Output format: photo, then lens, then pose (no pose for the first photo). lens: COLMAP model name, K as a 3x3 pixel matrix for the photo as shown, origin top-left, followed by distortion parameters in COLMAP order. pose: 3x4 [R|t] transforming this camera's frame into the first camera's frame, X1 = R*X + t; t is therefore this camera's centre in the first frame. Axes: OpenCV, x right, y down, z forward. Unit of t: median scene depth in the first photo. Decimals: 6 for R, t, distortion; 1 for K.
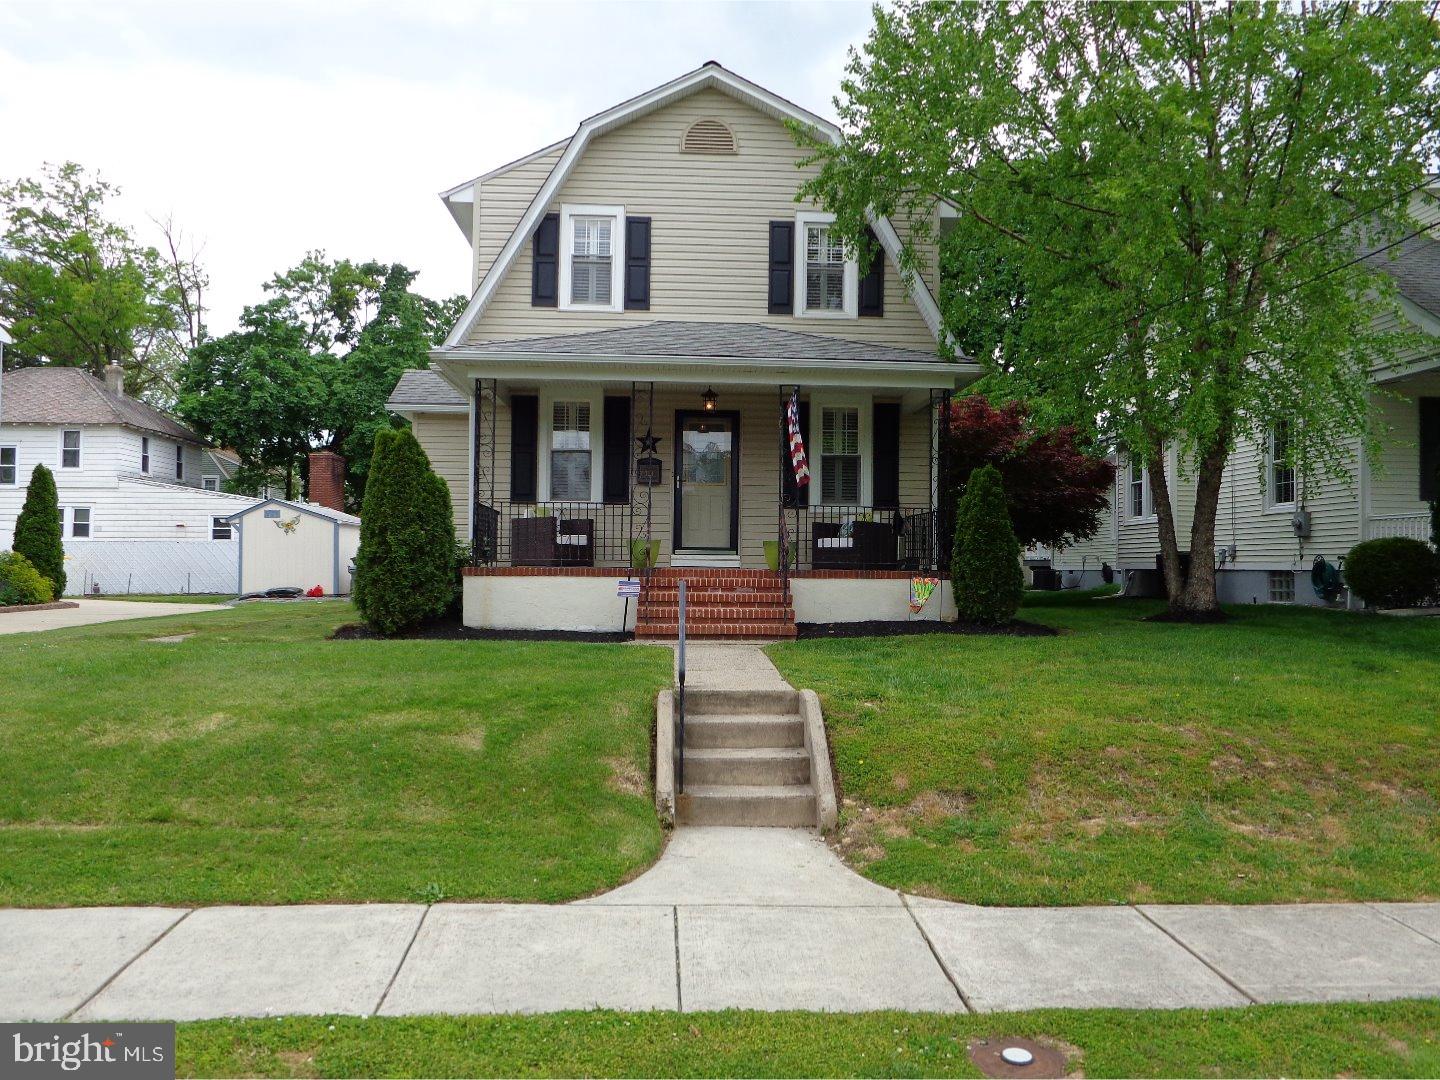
lens RADIAL K [[1048.2, 0, 724.2], [0, 1048.2, 545.2], [0, 0, 1]] dist [-0.031476, 0.005097]
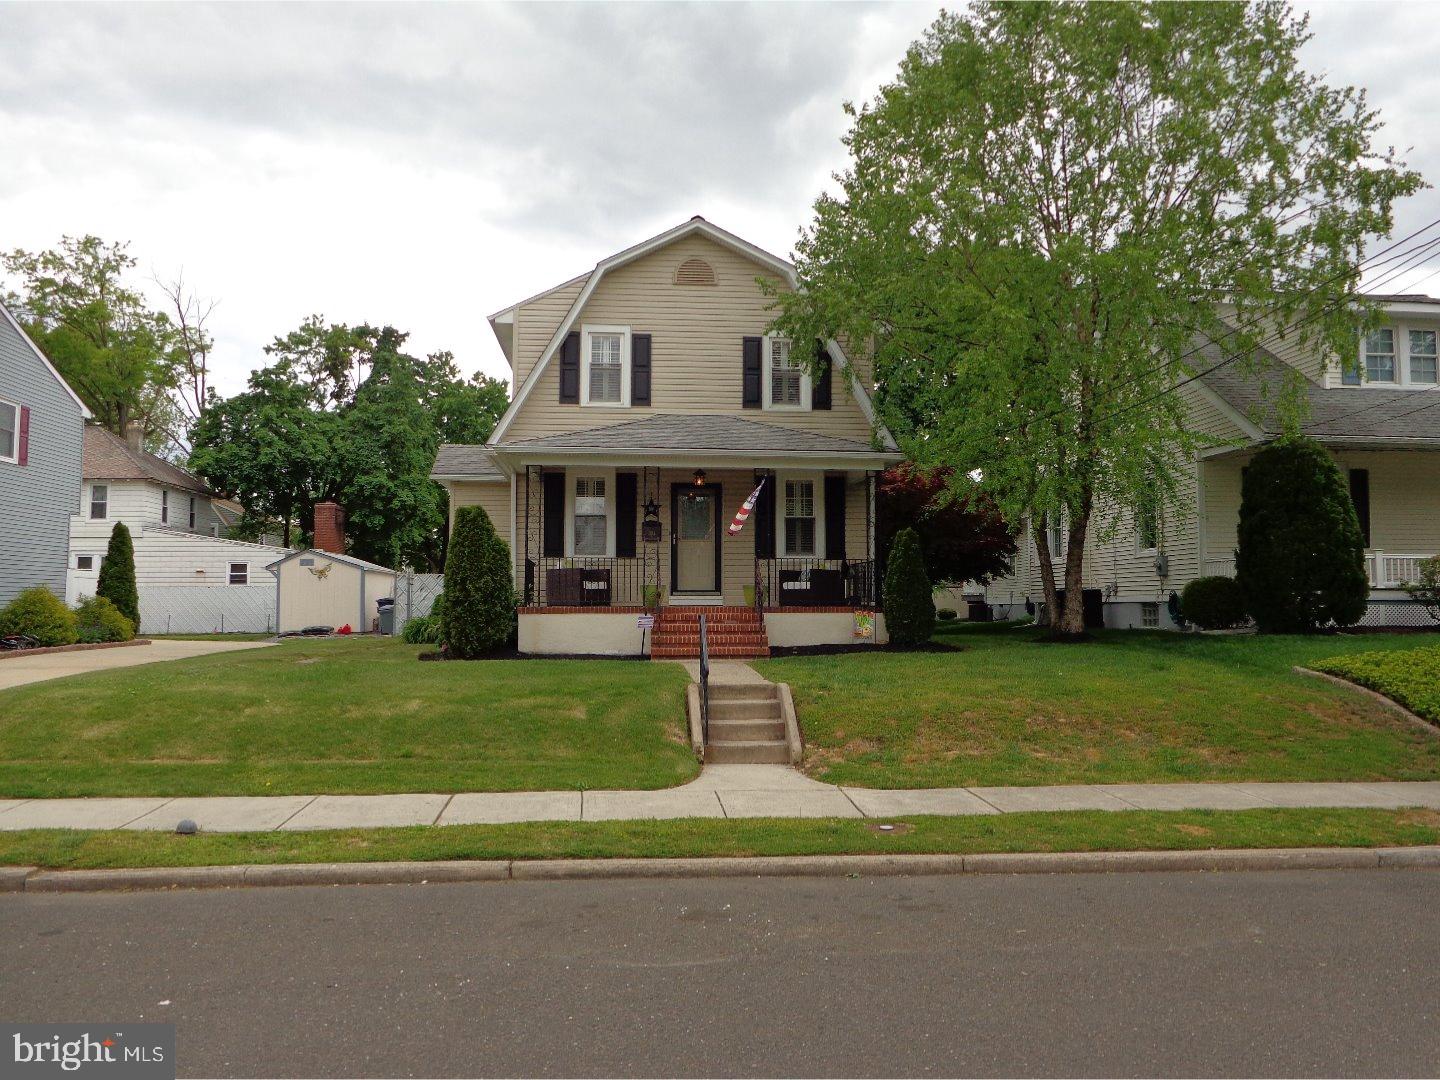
lens RADIAL K [[1048.2, 0, 720.1], [0, 1048.2, 511.7], [0, 0, 1]] dist [-0.031476, 0.005097]
pose [[0.999345, -0.007328, 0.035440, -0.032814], [0.009706, 0.997679, -0.067404, -0.006344], [-0.034864, 0.067704, 0.997096, -0.284153]]
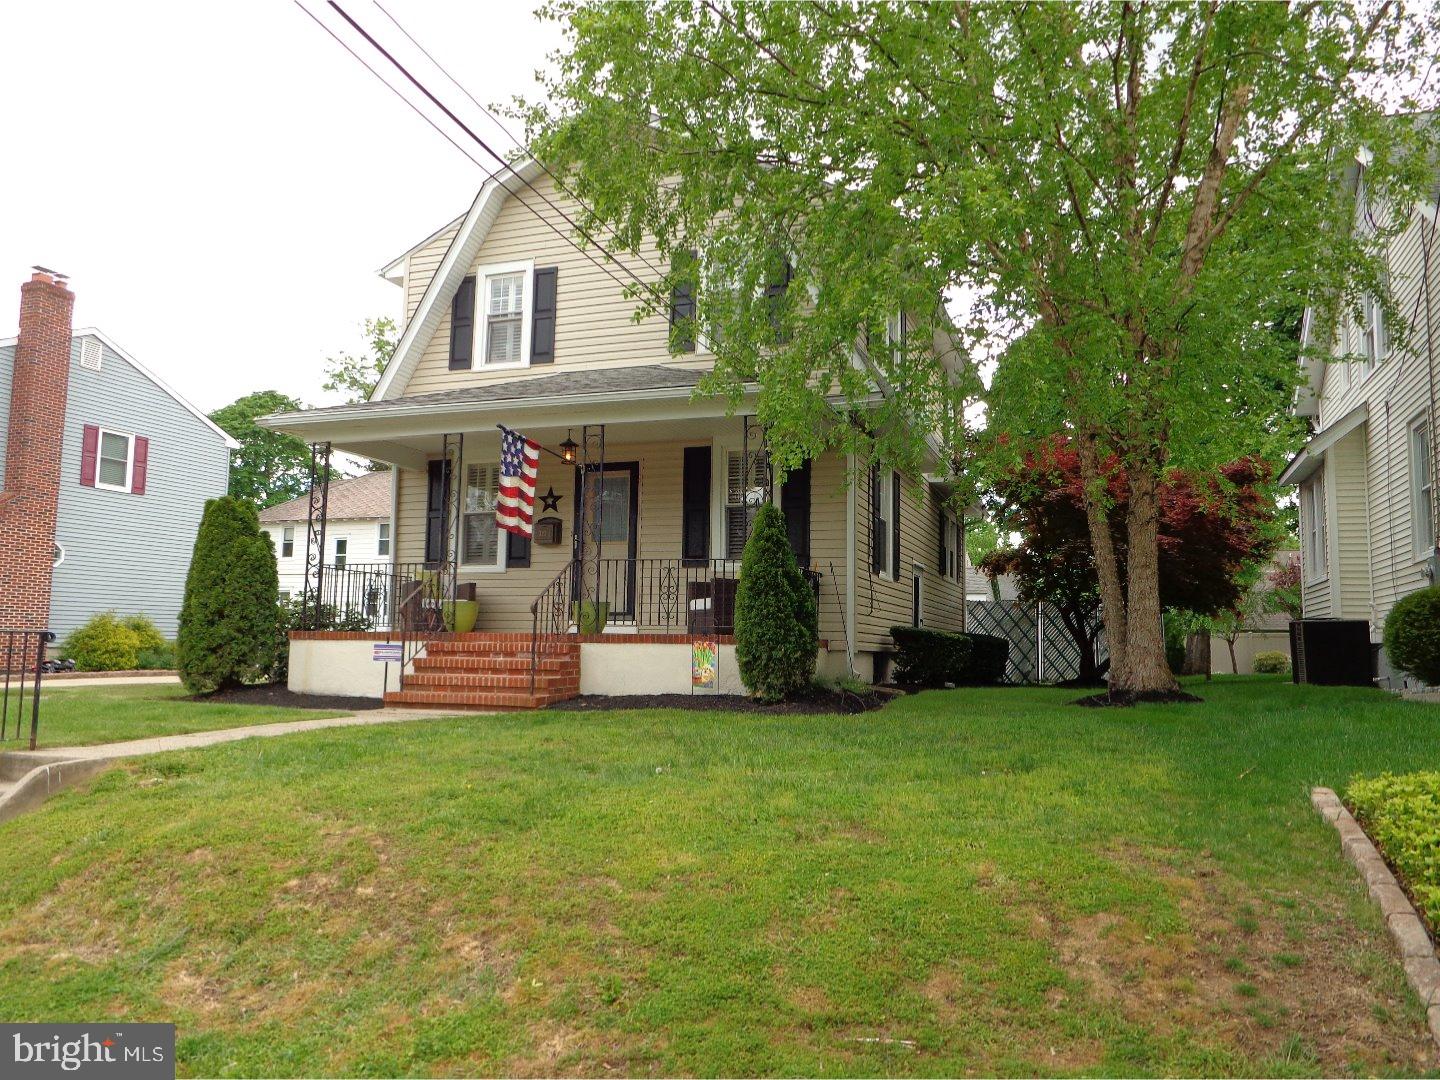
lens RADIAL K [[1048.2, 0, 721.5], [0, 1048.2, 539.5], [0, 0, 1]] dist [-0.031476, 0.005097]
pose [[0.924174, -0.035302, -0.380337, 0.427182], [0.003690, 0.996499, -0.083526, 0.015808], [0.381953, 0.075789, 0.921069, 0.195703]]
